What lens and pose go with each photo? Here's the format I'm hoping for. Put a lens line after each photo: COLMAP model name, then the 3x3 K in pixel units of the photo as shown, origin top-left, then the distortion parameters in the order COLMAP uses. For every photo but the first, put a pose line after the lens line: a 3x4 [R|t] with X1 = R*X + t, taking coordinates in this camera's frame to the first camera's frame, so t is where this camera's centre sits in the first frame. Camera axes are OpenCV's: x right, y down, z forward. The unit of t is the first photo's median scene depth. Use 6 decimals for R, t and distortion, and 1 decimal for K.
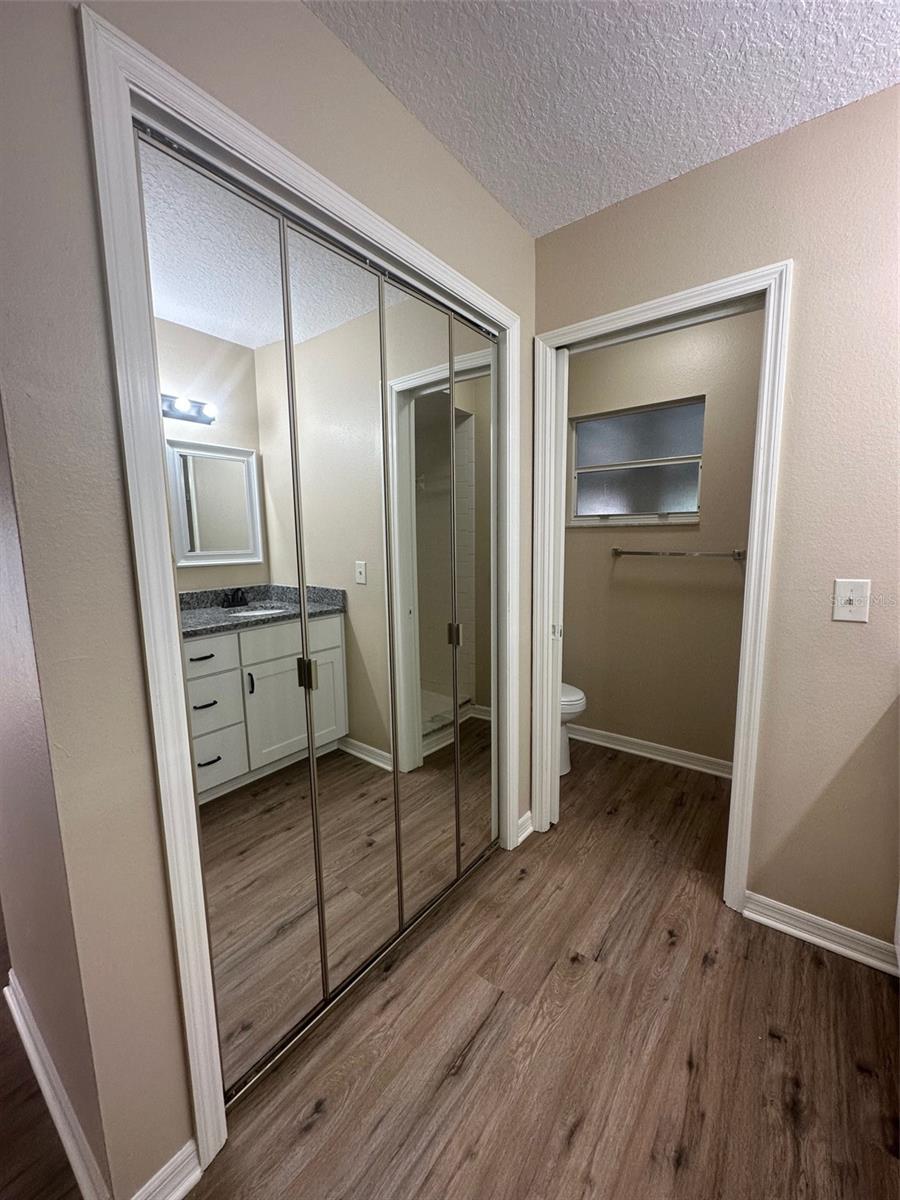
lens RADIAL K [[483.1, 0, 450.0], [0, 483.1, 600.0], [0, 0, 1]] dist [-0.002260, 0.000550]
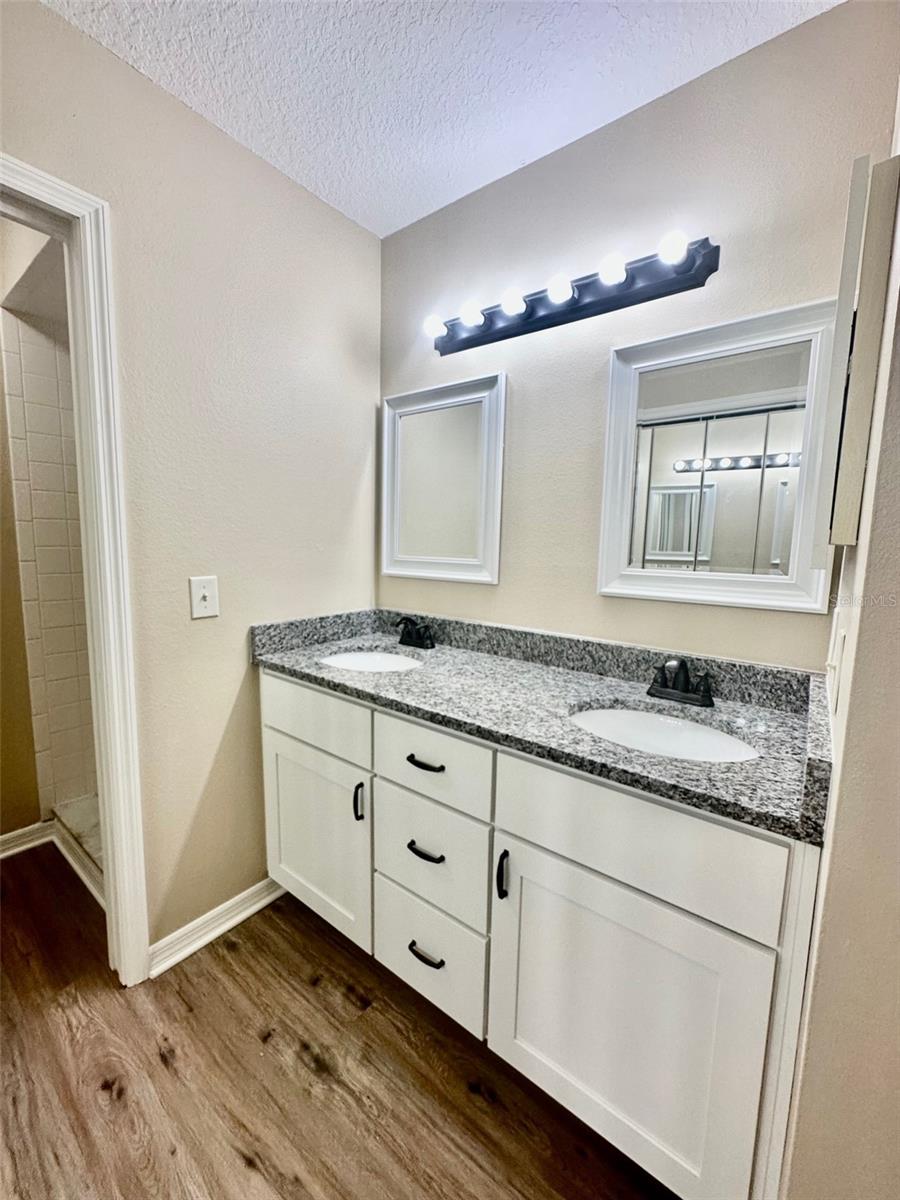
lens RADIAL K [[483.1, 0, 450.0], [0, 483.1, 600.0], [0, 0, 1]] dist [-0.002260, 0.000550]
pose [[0.003594, -0.104332, 0.994536, -0.179381], [0.110407, 0.988504, 0.103300, -0.037843], [-0.993880, 0.109432, 0.015072, 0.420587]]
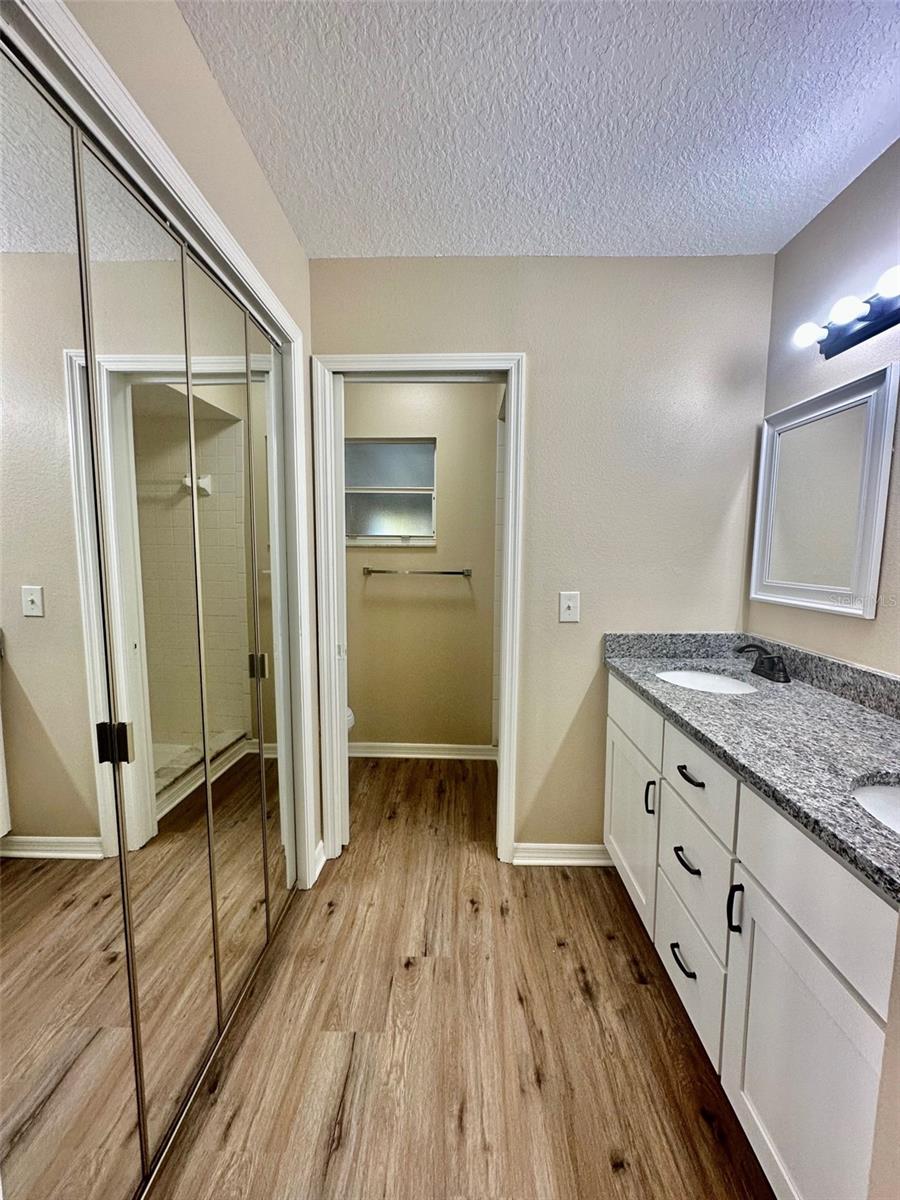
lens RADIAL K [[481.9, 0, 453.6], [0, 481.9, 599.8], [0, 0, 1]] dist [0.000210, 0.000358]
pose [[0.803836, -0.040361, 0.593480, -0.240971], [0.059551, 0.998143, -0.012777, -0.019384], [-0.591863, 0.045613, 0.804747, 0.068389]]
